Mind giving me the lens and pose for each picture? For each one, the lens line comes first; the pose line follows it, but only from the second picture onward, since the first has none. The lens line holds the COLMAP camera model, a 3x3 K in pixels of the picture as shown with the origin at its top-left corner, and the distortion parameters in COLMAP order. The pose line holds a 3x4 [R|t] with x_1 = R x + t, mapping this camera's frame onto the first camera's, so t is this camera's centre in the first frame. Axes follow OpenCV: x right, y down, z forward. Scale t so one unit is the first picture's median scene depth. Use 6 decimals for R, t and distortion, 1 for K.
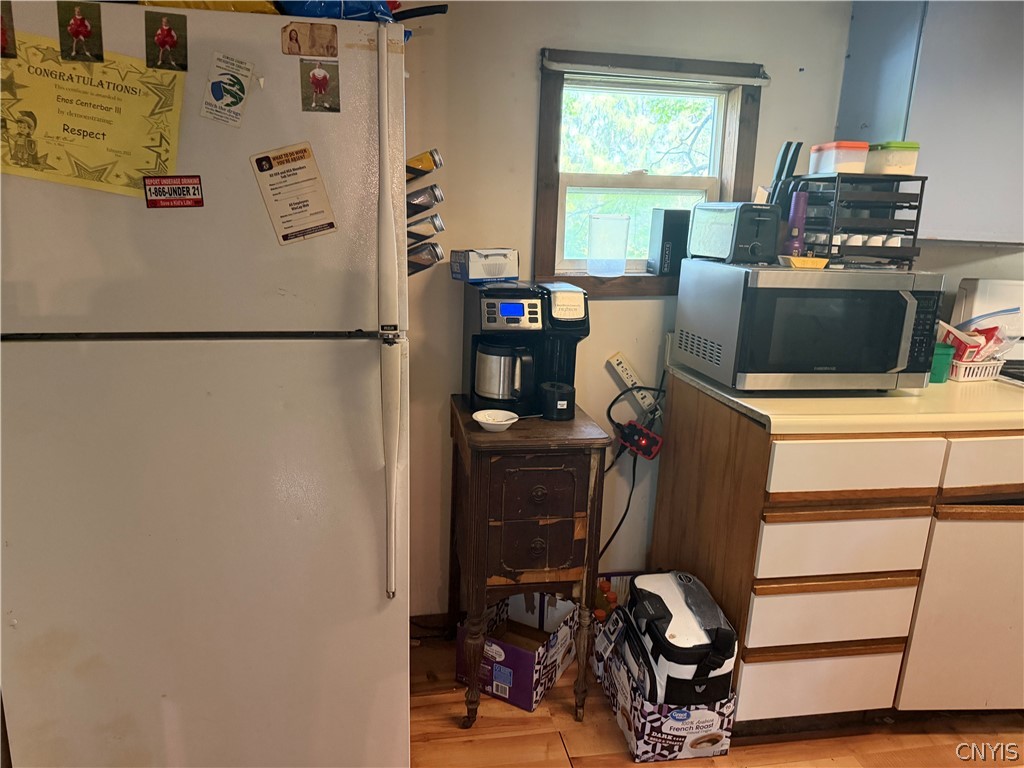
lens RADIAL K [[728.3, 0, 513.5], [0, 728.3, 384.2], [0, 0, 1]] dist [0.027150, -0.033359]
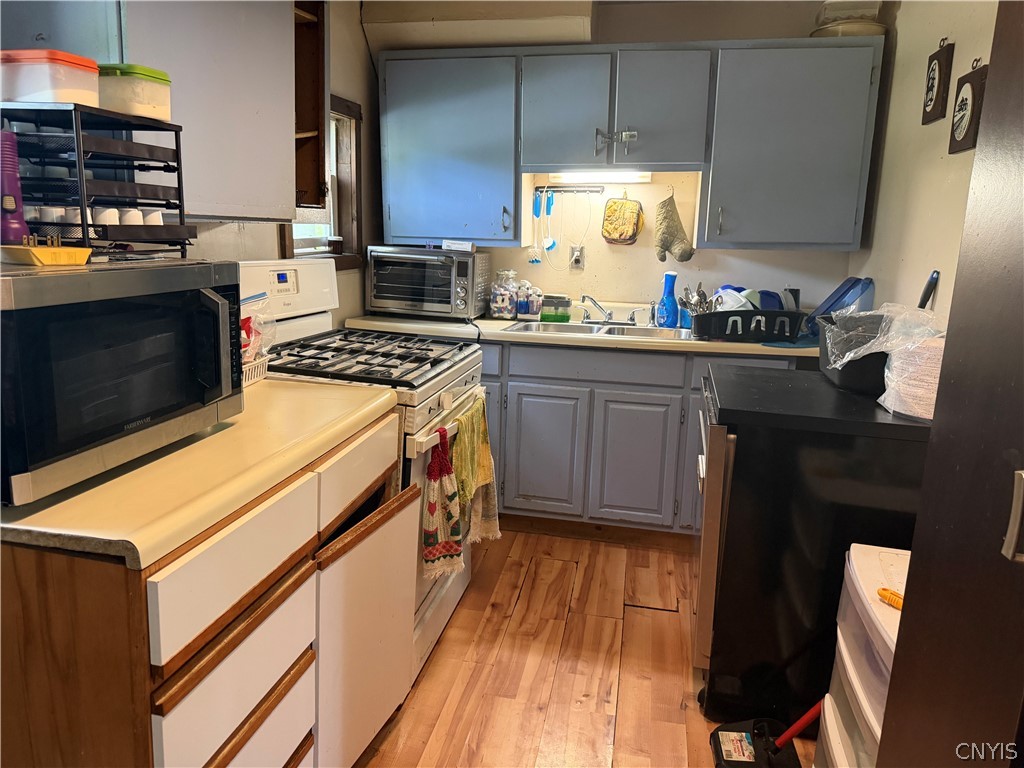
lens RADIAL K [[728.3, 0, 507.7], [0, 728.3, 381.9], [0, 0, 1]] dist [0.027150, -0.033359]
pose [[0.360727, -0.215506, 0.907432, -0.020061], [0.182382, 0.970454, 0.157971, -0.096159], [-0.914665, 0.108515, 0.389374, 0.458112]]
